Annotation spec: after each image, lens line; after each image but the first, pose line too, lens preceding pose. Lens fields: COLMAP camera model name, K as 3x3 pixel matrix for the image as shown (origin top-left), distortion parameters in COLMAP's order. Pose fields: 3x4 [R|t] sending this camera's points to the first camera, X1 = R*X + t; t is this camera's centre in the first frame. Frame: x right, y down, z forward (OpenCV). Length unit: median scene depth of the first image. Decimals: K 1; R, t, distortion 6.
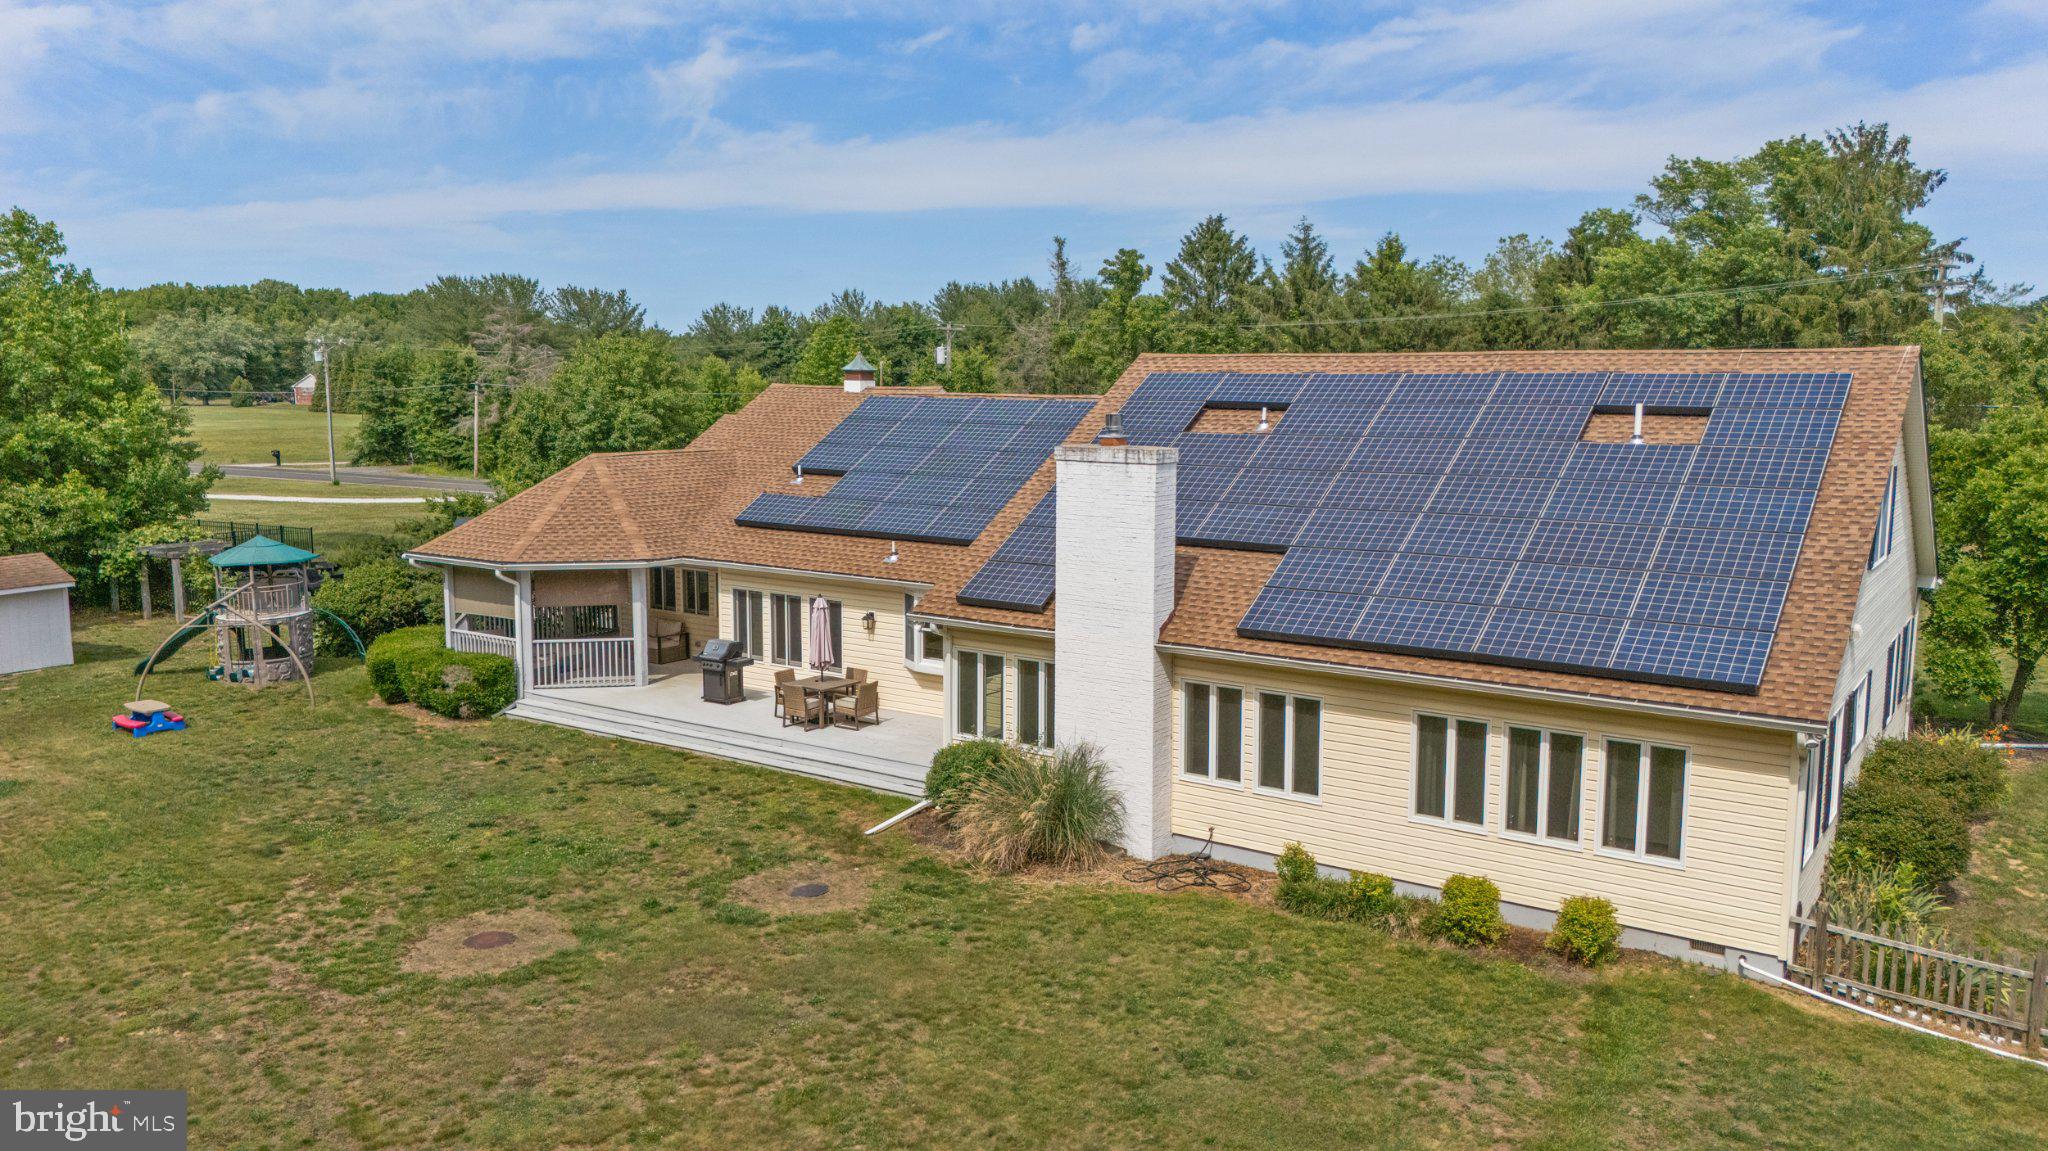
lens RADIAL K [[1510.3, 0, 1029.4], [0, 1510.3, 592.3], [0, 0, 1]] dist [0.060202, -0.054748]
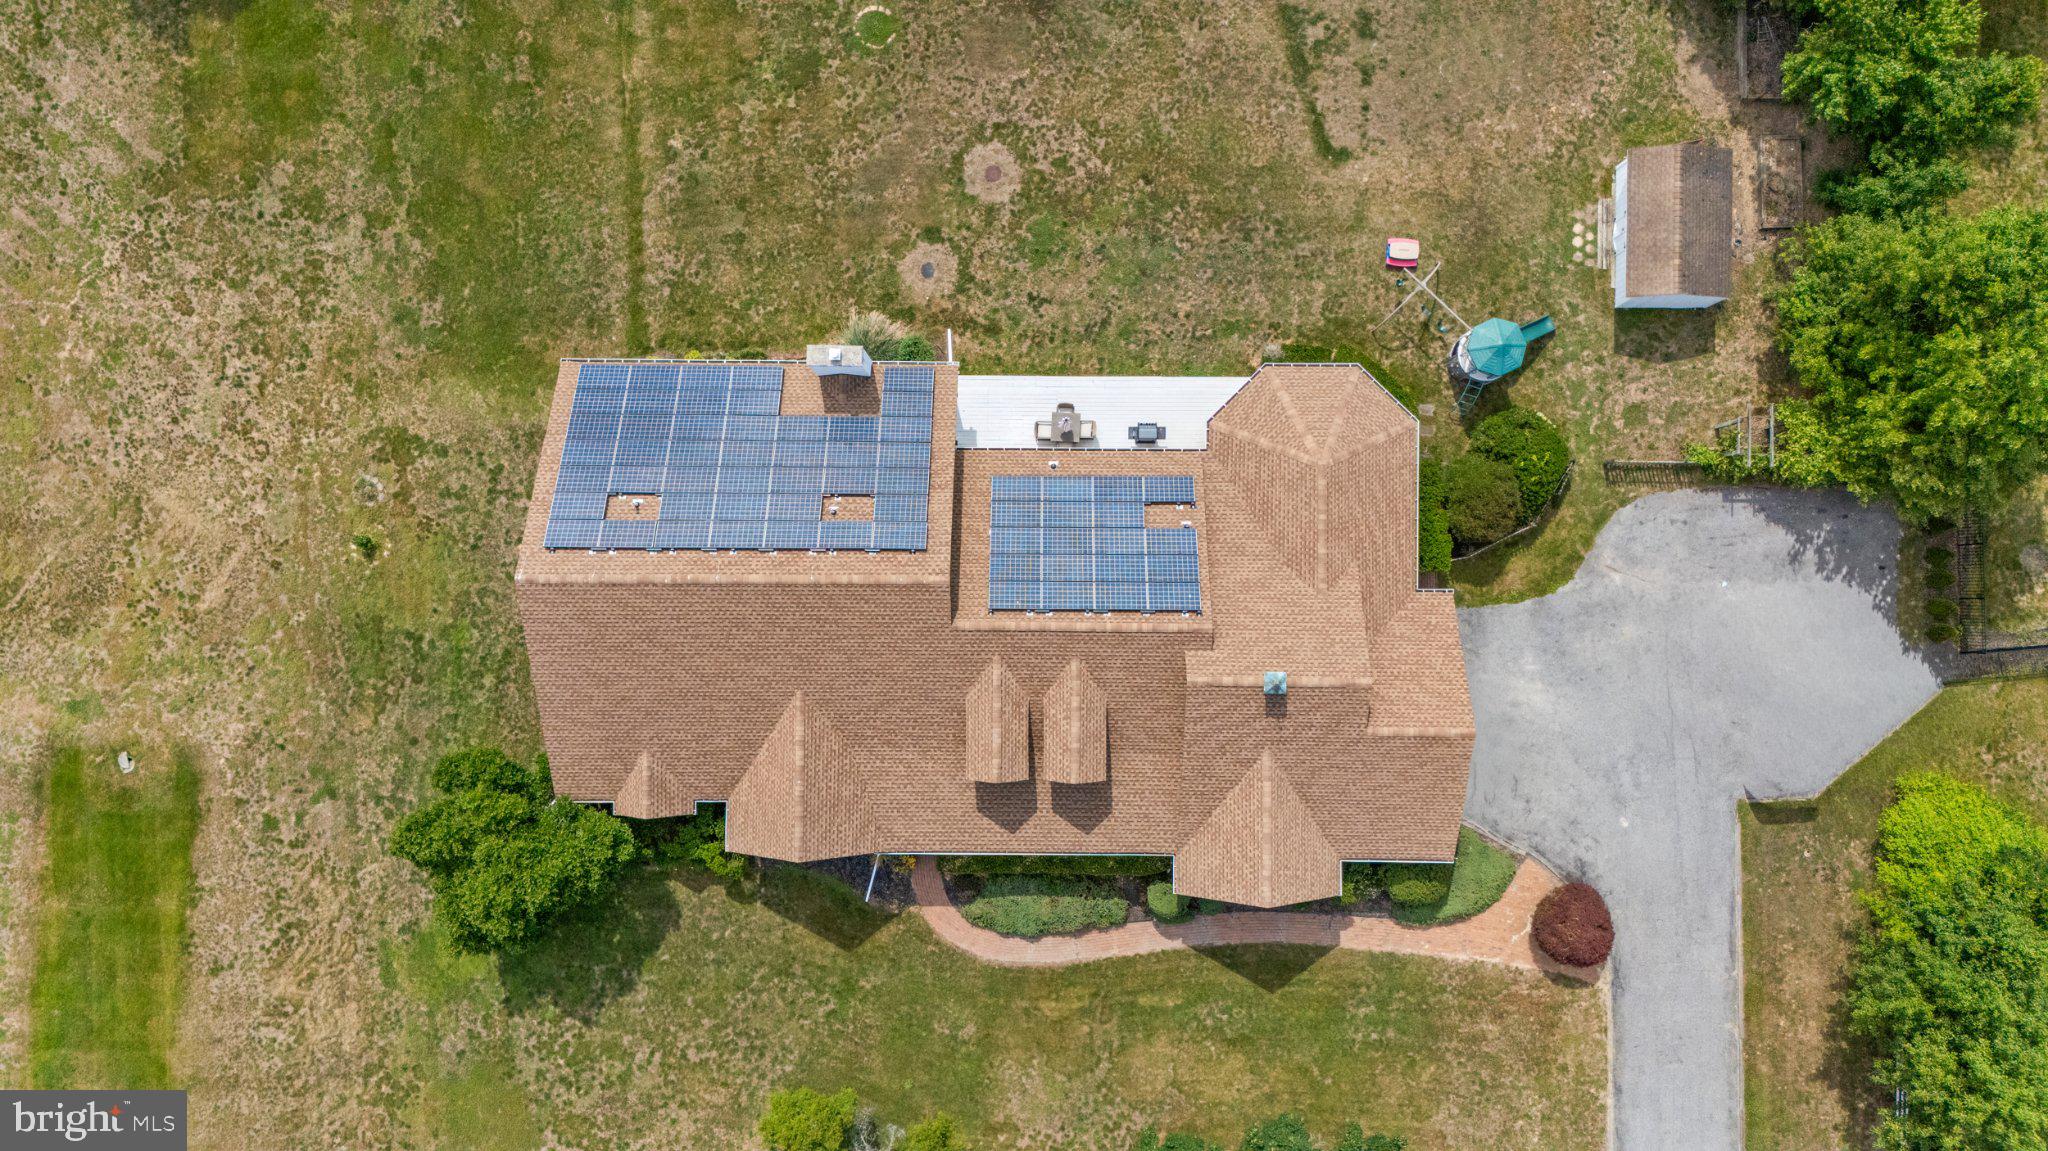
lens RADIAL K [[1510.3, 0, 1028.5], [0, 1510.3, 571.0], [0, 0, 1]] dist [0.060202, -0.054748]
pose [[-0.829382, 0.558631, -0.007547, 0.015689], [-0.079573, -0.104747, 0.991310, -2.405701], [0.552987, 0.822775, 0.131327, 1.176694]]
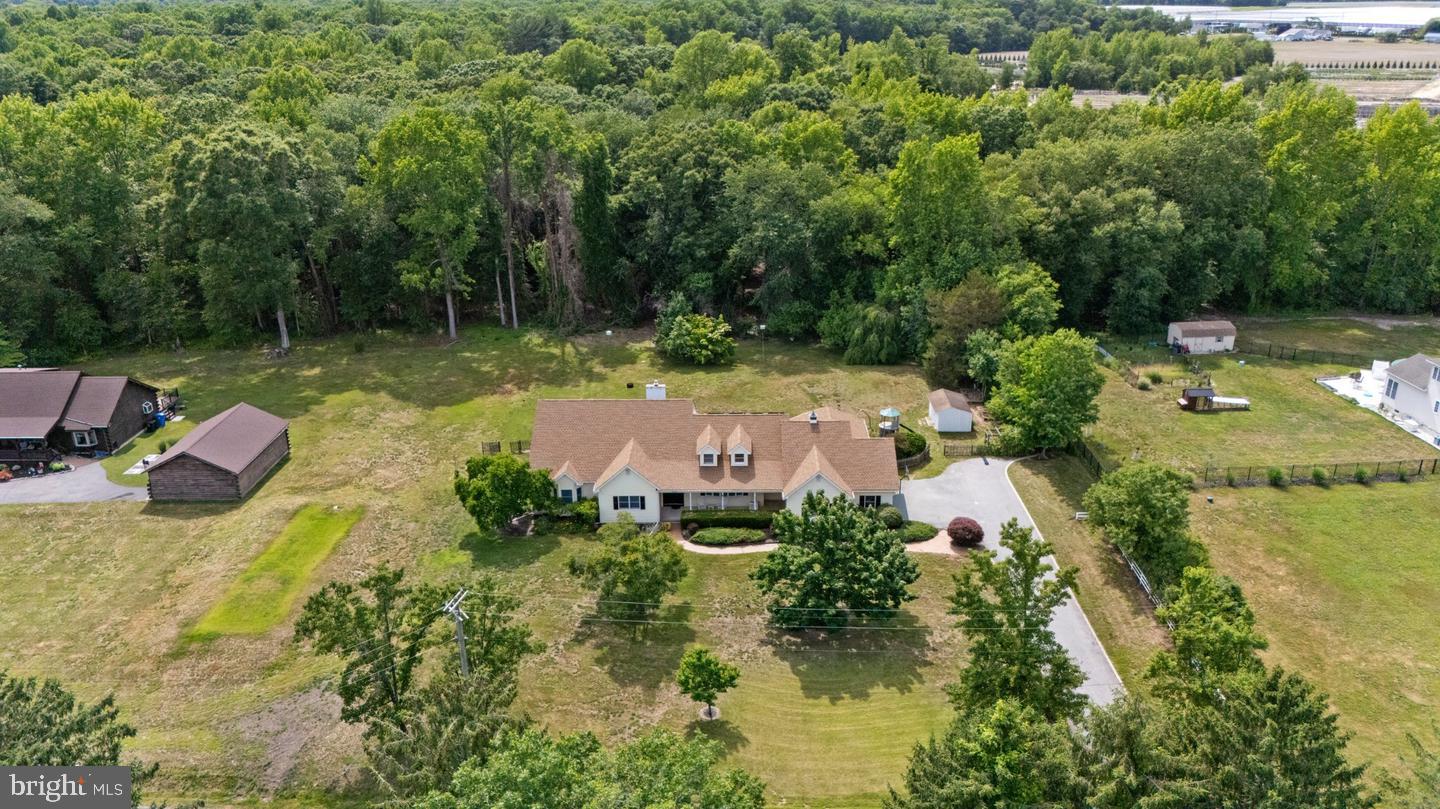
lens RADIAL K [[1062.0, 0, 725.9], [0, 1062.0, 404.5], [0, 0, 1]] dist [0.060202, -0.054748]
pose [[-0.831464, 0.204944, -0.516398, 2.210266], [-0.080134, 0.875518, 0.476494, -2.255980], [0.549770, 0.437568, -0.711538, 4.545576]]
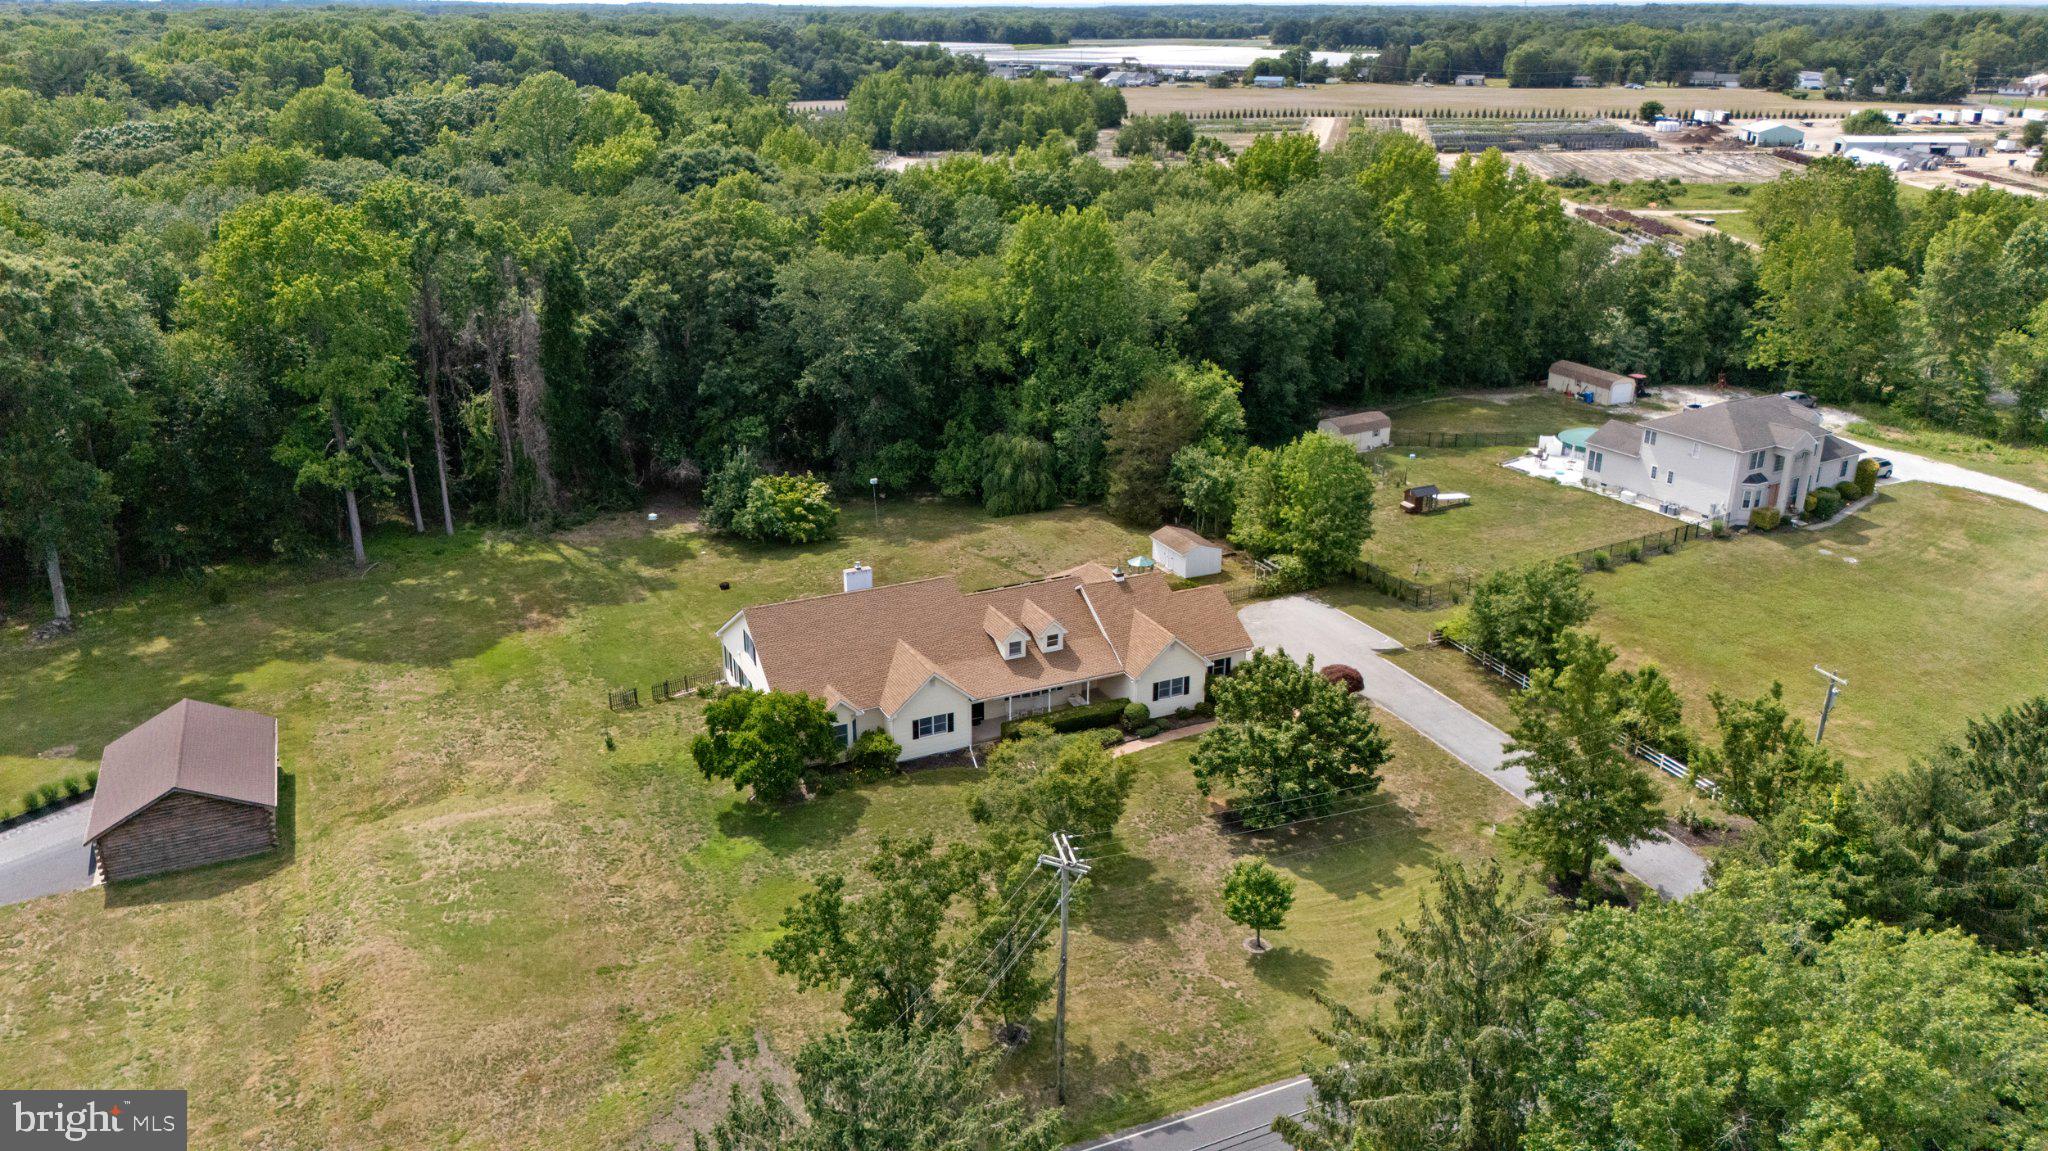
lens RADIAL K [[1510.3, 0, 1036.2], [0, 1510.3, 574.3], [0, 0, 1]] dist [0.060202, -0.054748]
pose [[-0.502772, 0.296665, -0.811917, 3.575400], [-0.136201, 0.900344, 0.413317, -2.089437], [0.853621, 0.318388, -0.412262, 3.449314]]
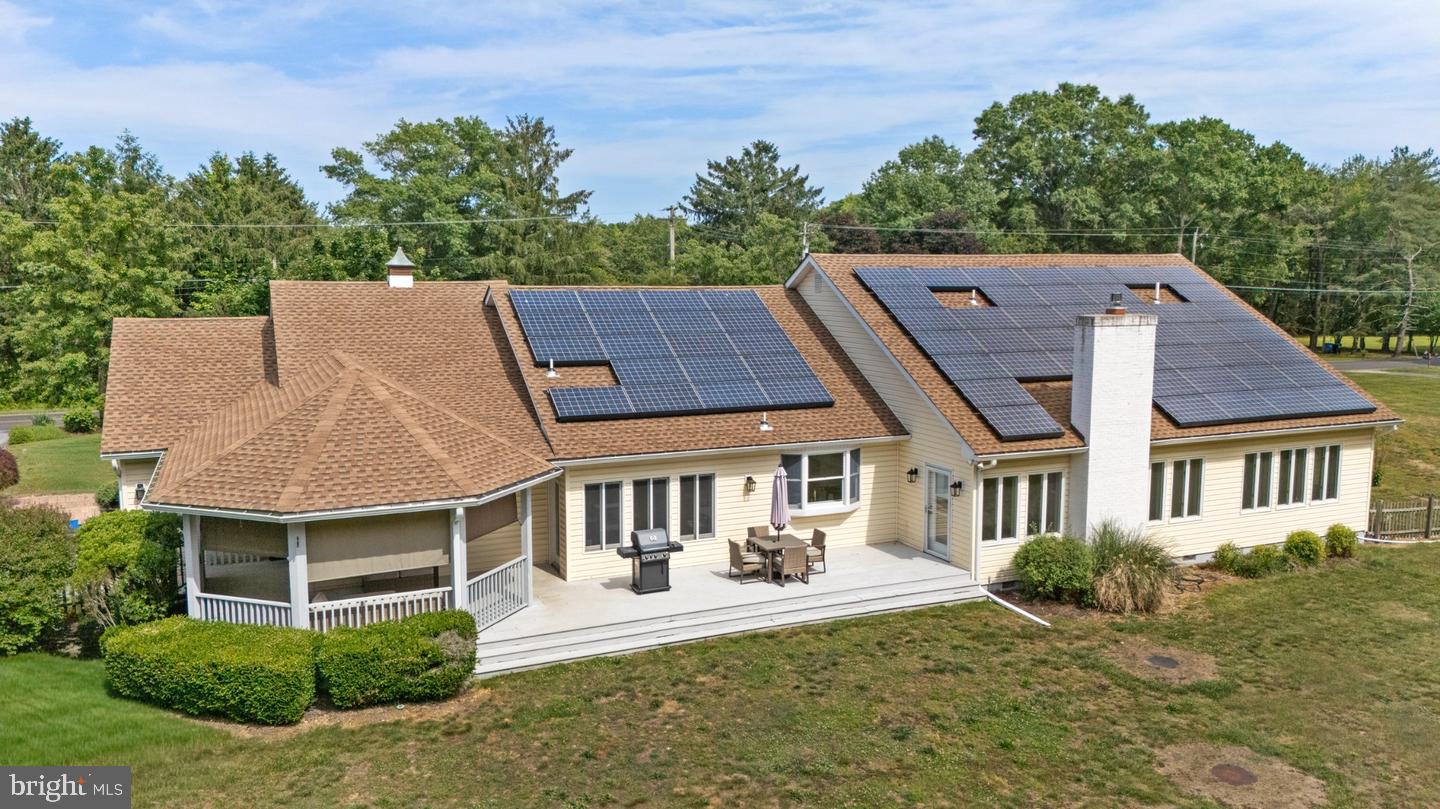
lens RADIAL K [[1062.0, 0, 720.7], [0, 1062.0, 402.6], [0, 0, 1]] dist [0.060202, -0.054748]
pose [[0.515437, -0.110013, 0.849836, -1.104713], [0.125481, 0.990725, 0.052145, -0.120924], [-0.847690, 0.079760, 0.524461, 0.820480]]
